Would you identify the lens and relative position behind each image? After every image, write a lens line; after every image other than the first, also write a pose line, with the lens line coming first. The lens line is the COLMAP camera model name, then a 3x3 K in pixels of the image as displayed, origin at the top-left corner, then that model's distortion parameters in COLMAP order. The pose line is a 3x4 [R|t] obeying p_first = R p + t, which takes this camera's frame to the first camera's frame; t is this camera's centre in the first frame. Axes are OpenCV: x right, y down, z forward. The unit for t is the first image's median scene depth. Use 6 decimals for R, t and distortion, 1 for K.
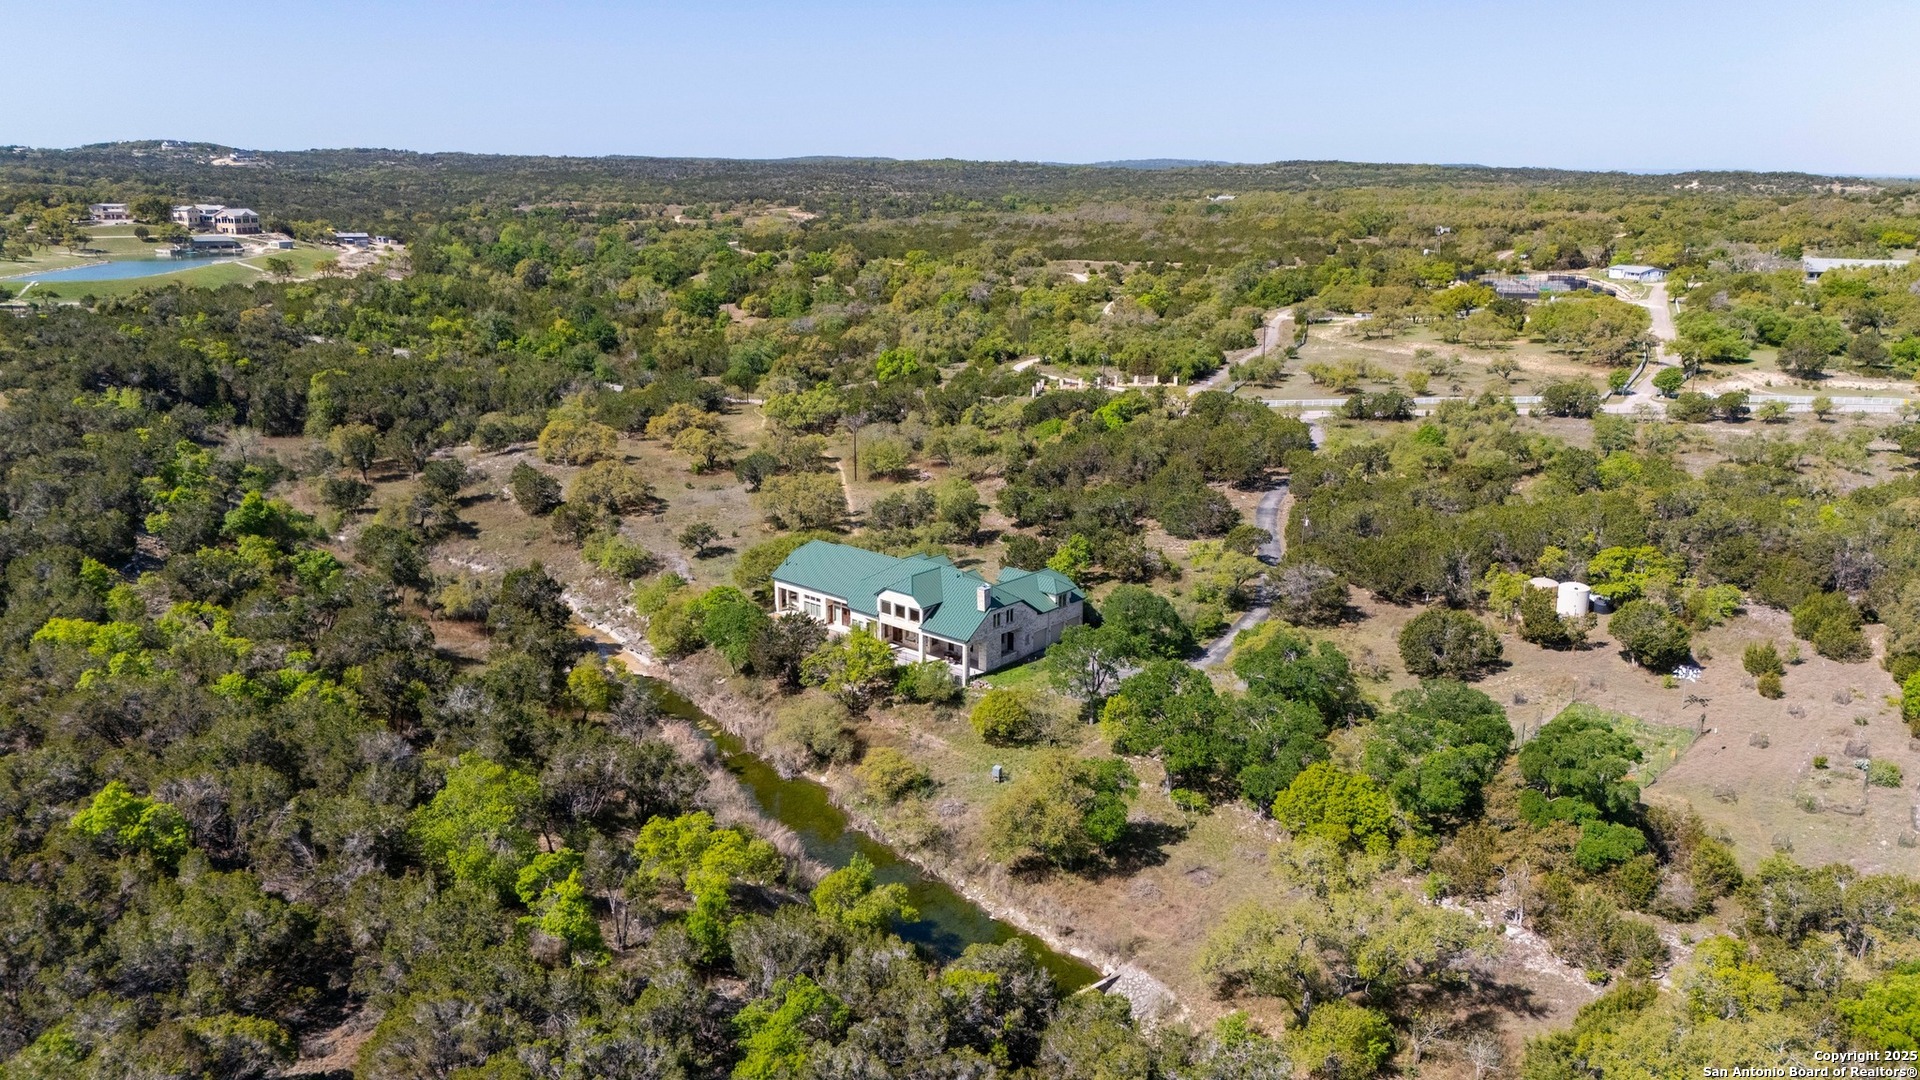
lens RADIAL K [[1414.5, 0, 960.5], [0, 1414.5, 541.9], [0, 0, 1]] dist [0.054688, 0.001161]
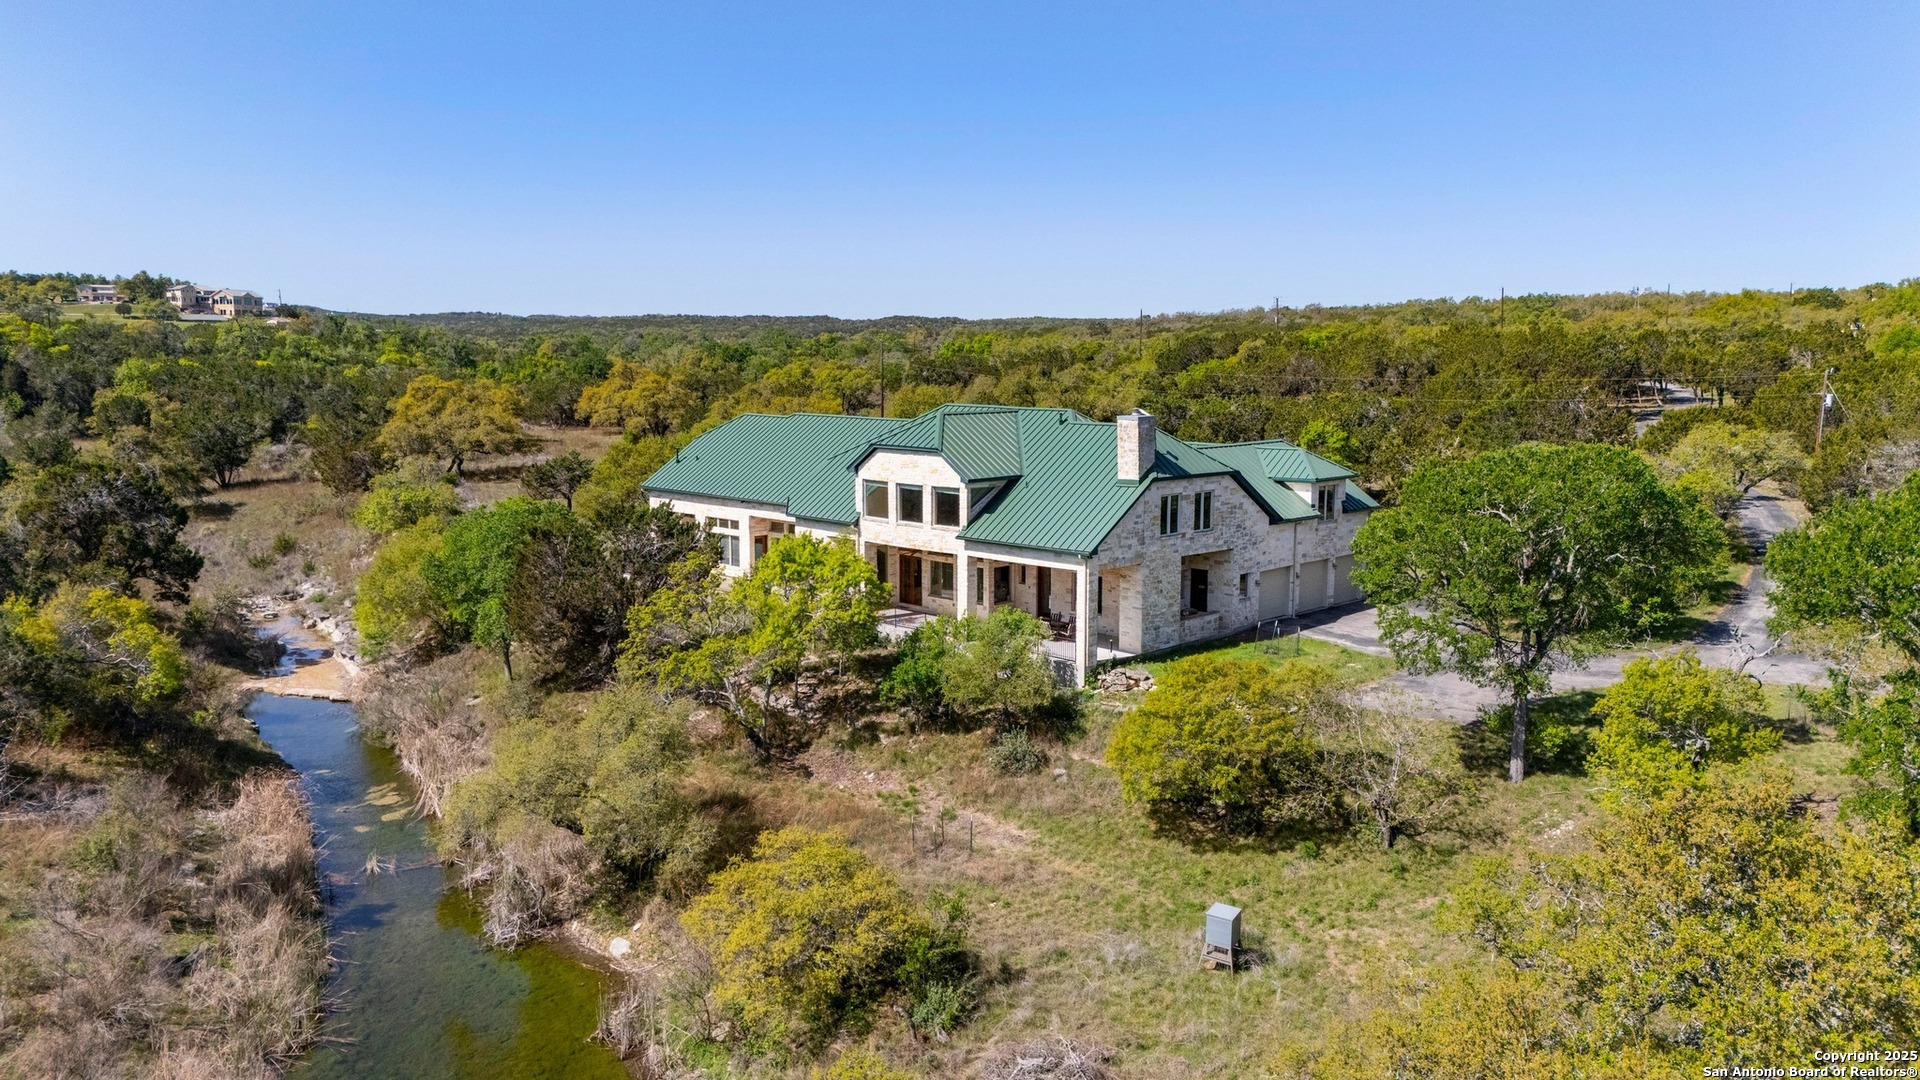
lens RADIAL K [[1414.5, 0, 959.3], [0, 1414.5, 537.6], [0, 0, 1]] dist [0.054688, 0.001161]
pose [[0.998059, 0.004172, -0.062131, -0.006067], [-0.012050, 0.991835, -0.126958, 0.109536], [0.061094, 0.127460, 0.989960, 0.639598]]
